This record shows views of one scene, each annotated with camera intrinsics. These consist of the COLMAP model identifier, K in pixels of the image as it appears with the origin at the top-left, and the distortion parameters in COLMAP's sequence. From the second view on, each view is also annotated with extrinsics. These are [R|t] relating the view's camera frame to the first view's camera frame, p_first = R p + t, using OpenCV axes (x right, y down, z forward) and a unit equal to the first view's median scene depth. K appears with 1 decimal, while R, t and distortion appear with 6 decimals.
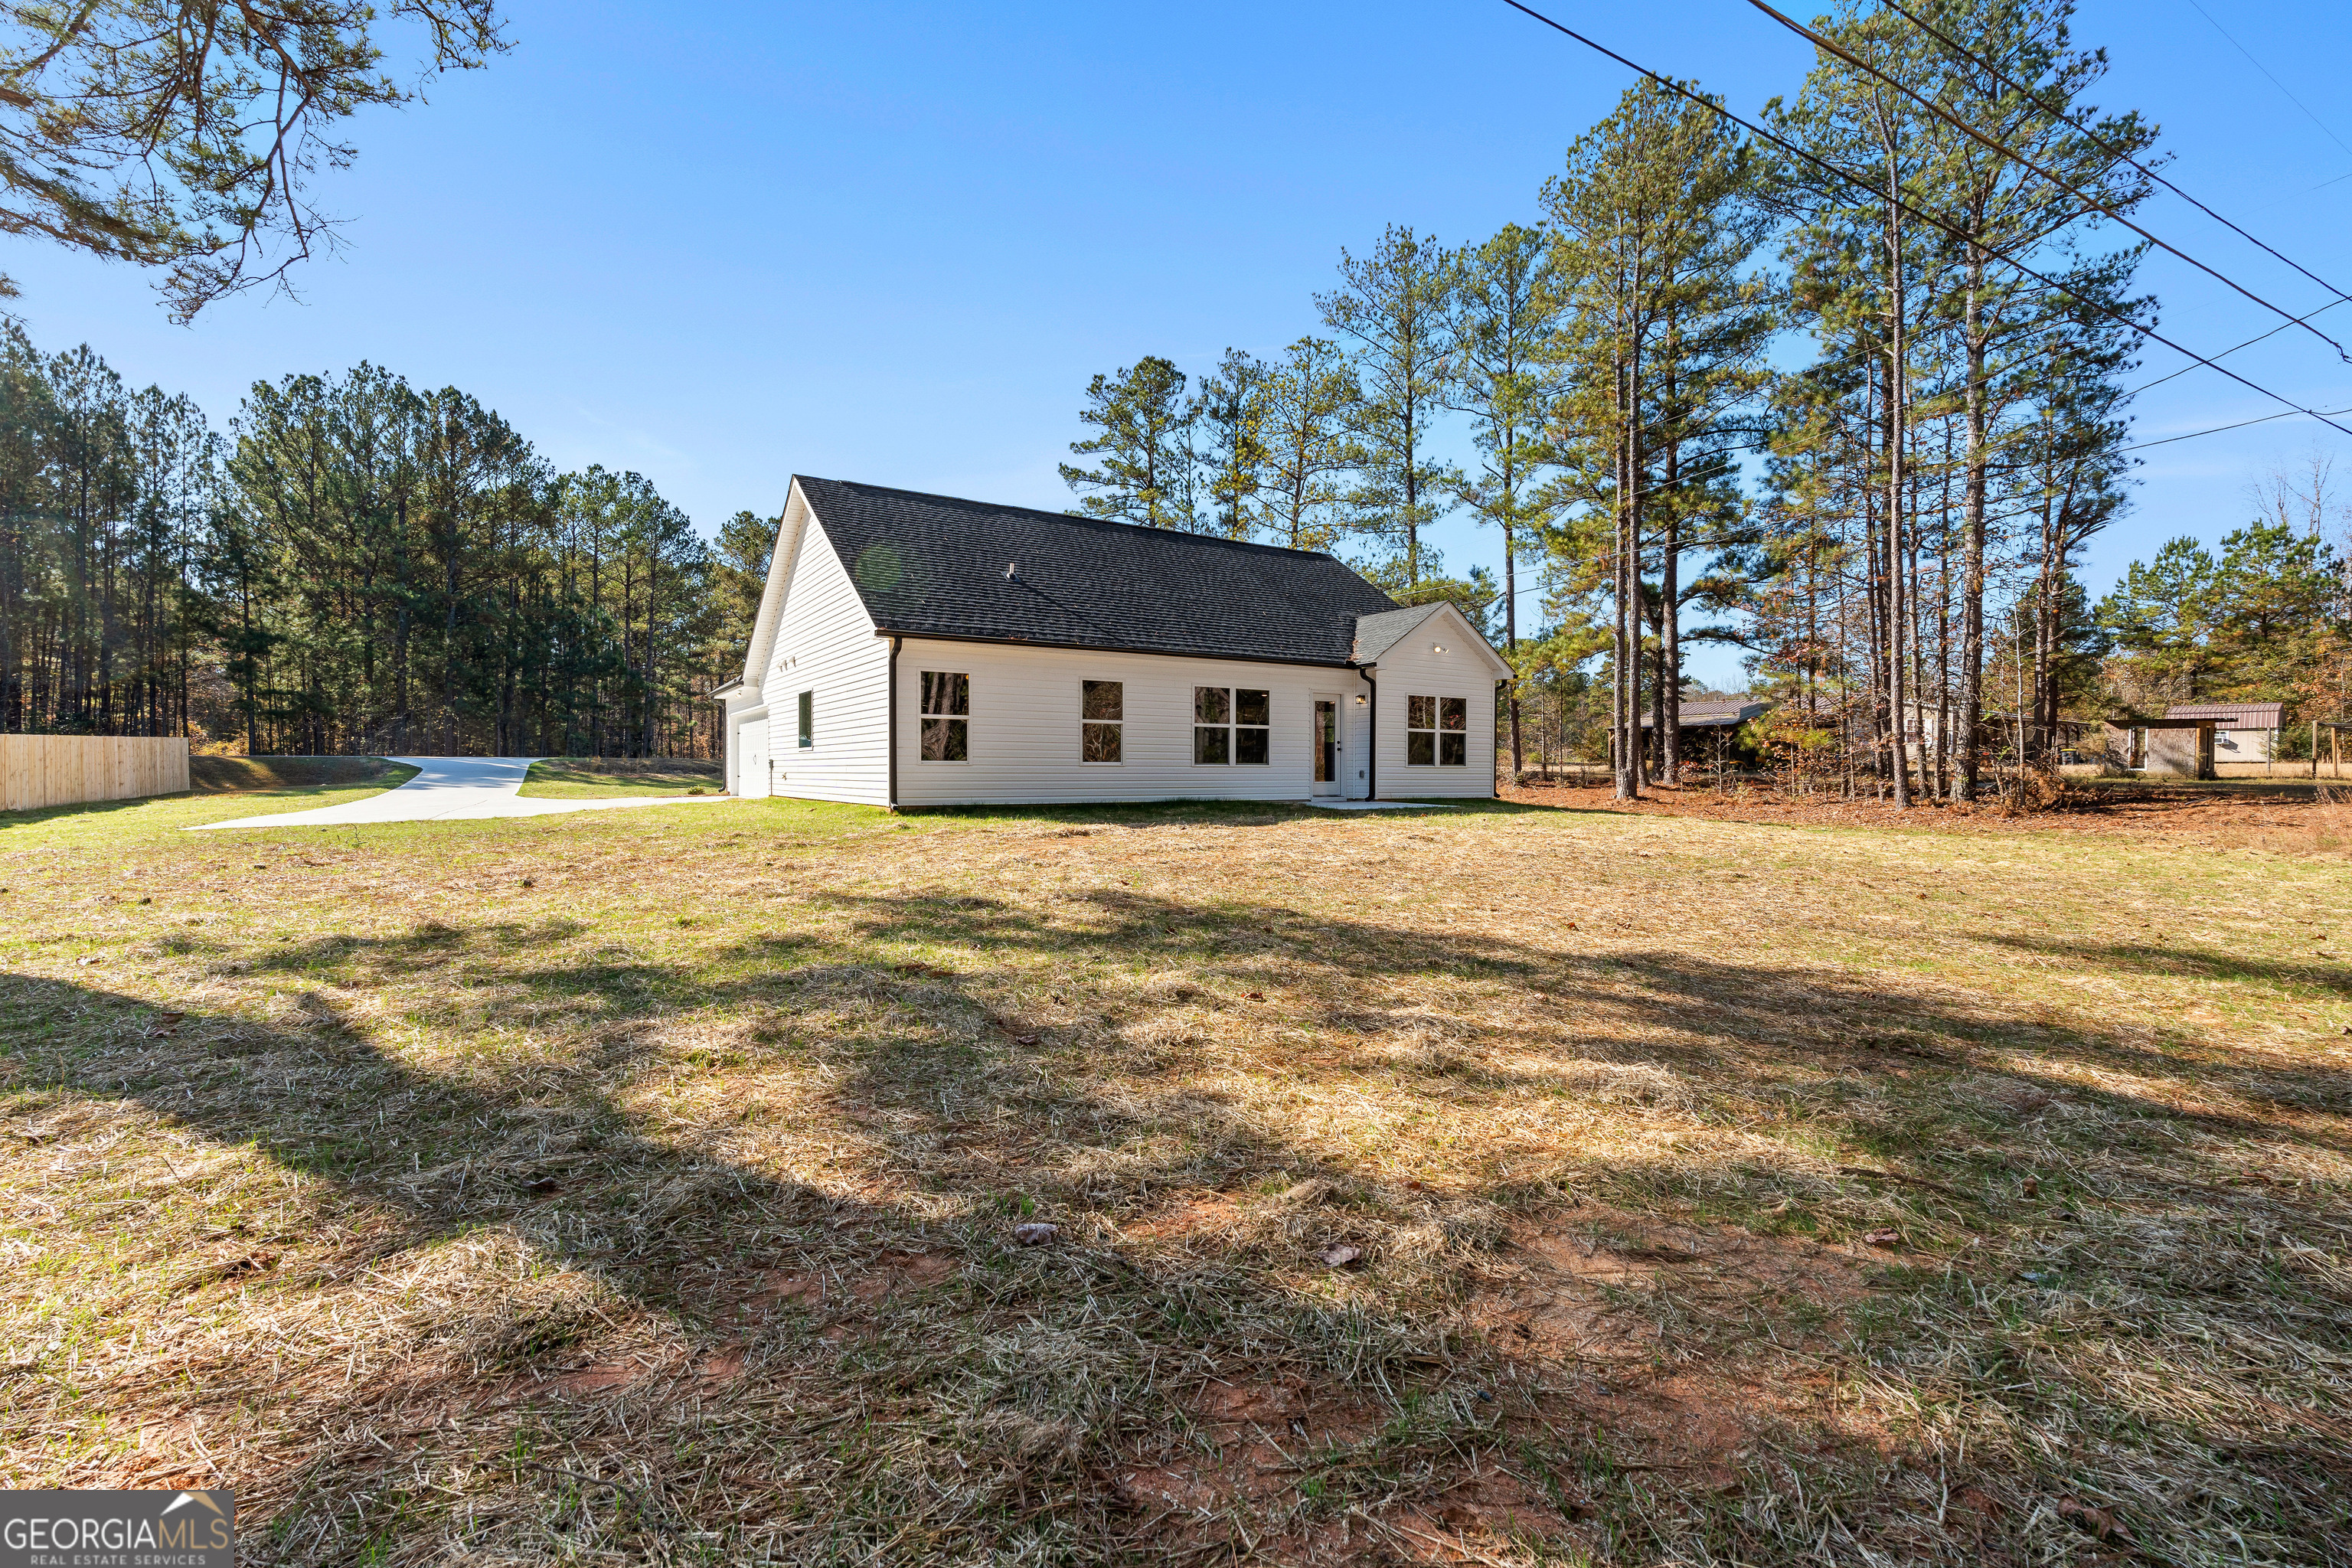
lens RADIAL K [[1035.6, 0, 1170.3], [0, 1035.6, 756.9], [0, 0, 1]] dist [-0.013252, -0.000196]
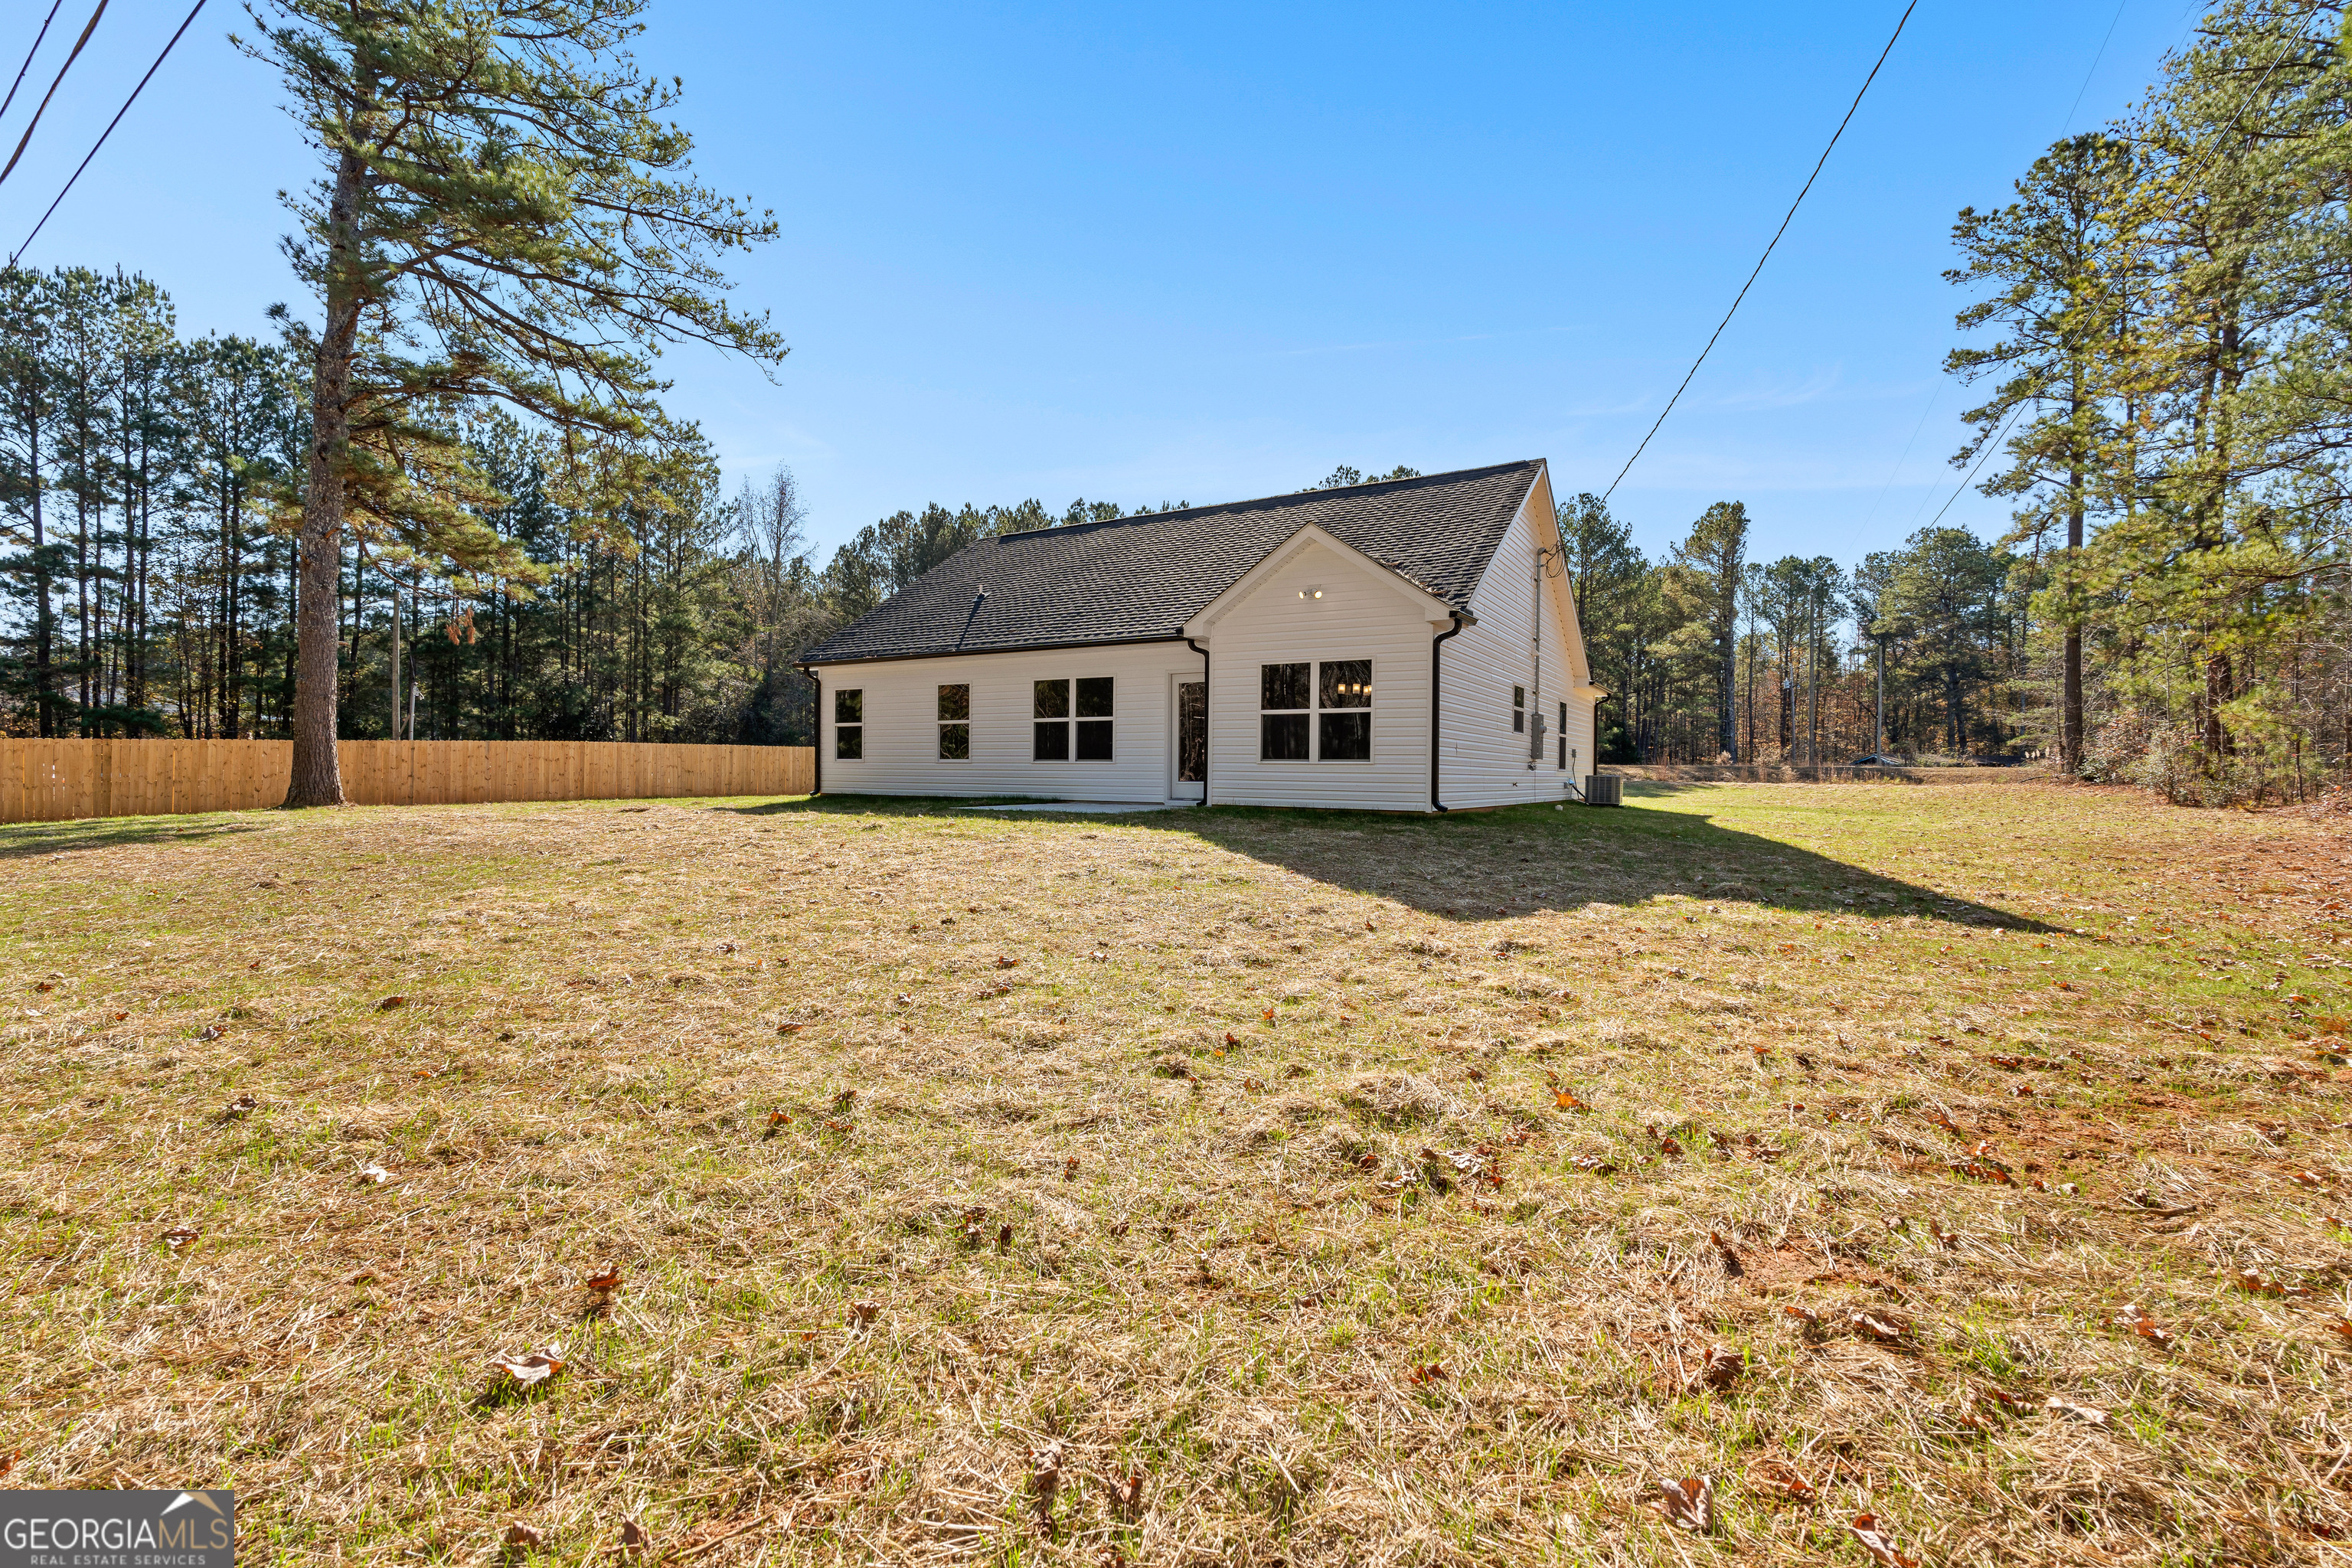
lens RADIAL K [[1035.6, 0, 1170.3], [0, 1035.6, 756.9], [0, 0, 1]] dist [-0.013252, -0.000196]
pose [[0.438382, -0.013535, -0.898687, 0.820140], [0.002957, 0.999903, -0.013617, 0.014761], [0.898784, 0.003311, 0.438380, 0.586830]]
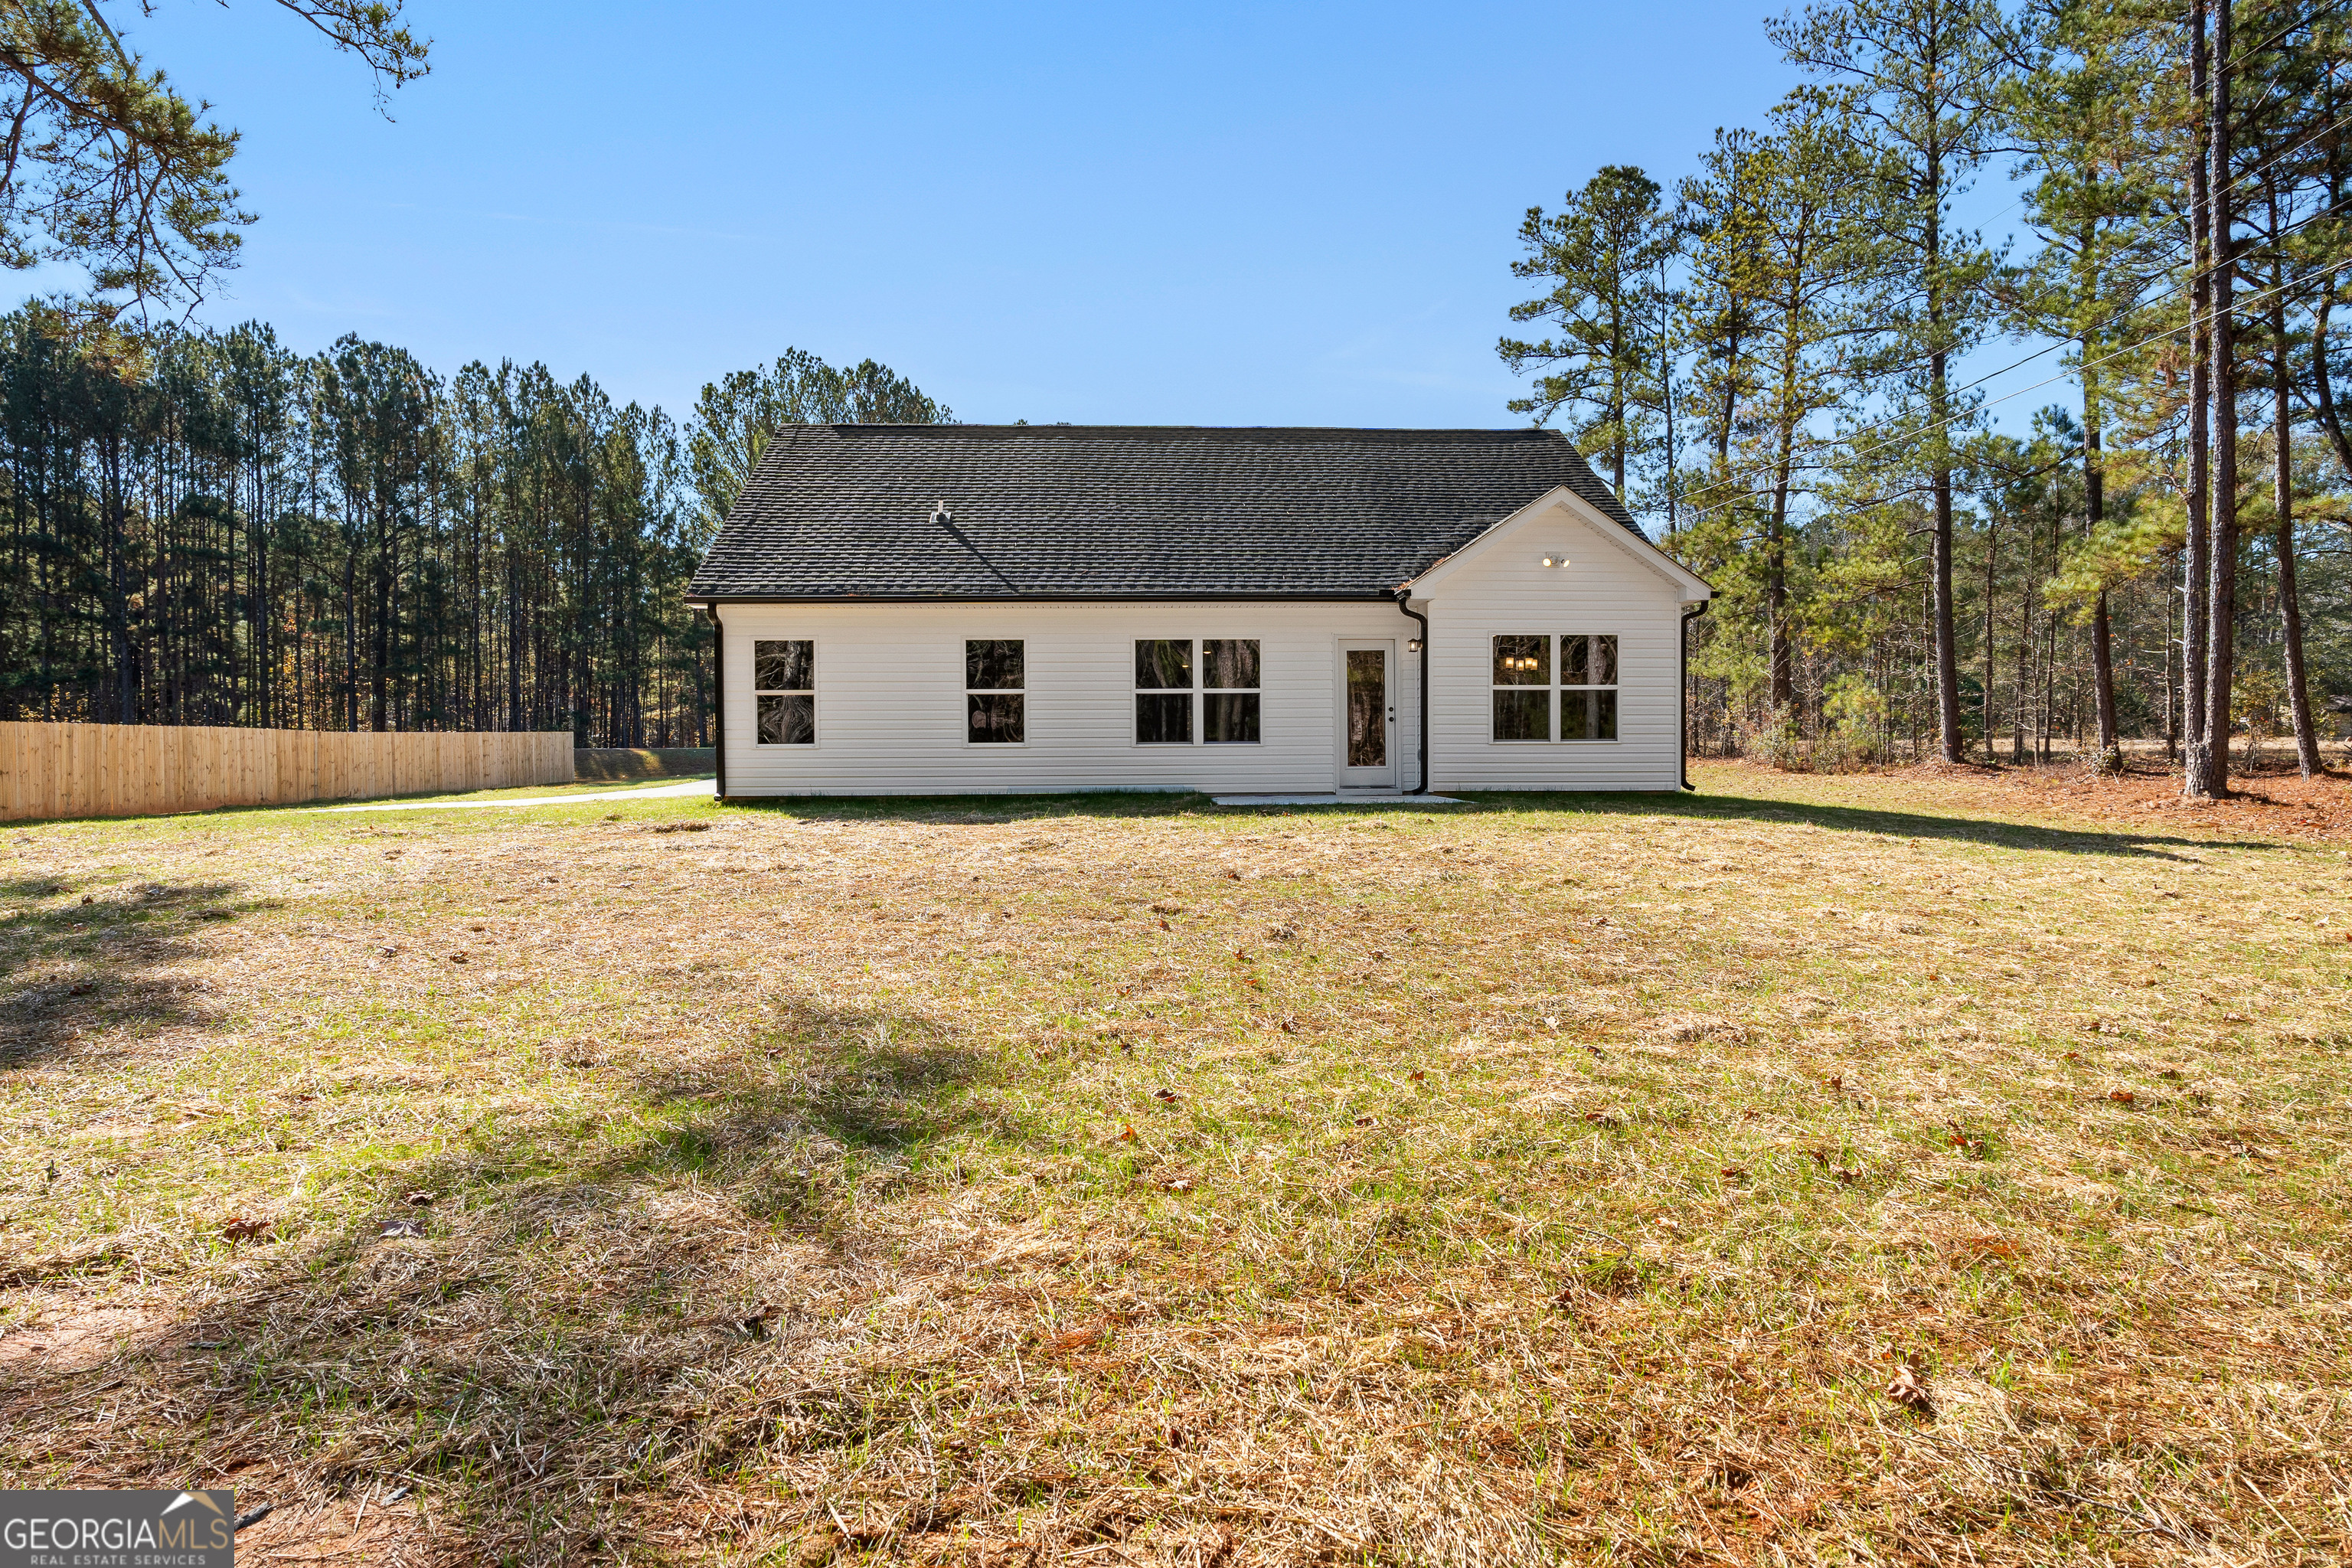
lens RADIAL K [[1347.3, 0, 1168.9], [0, 1347.3, 747.6], [0, 0, 1]] dist [-0.006541, -0.000163]
pose [[0.868291, -0.012956, -0.495886, 0.454125], [0.015814, 0.999874, 0.001566, 0.007421], [0.495803, -0.009202, 0.868386, 0.134571]]
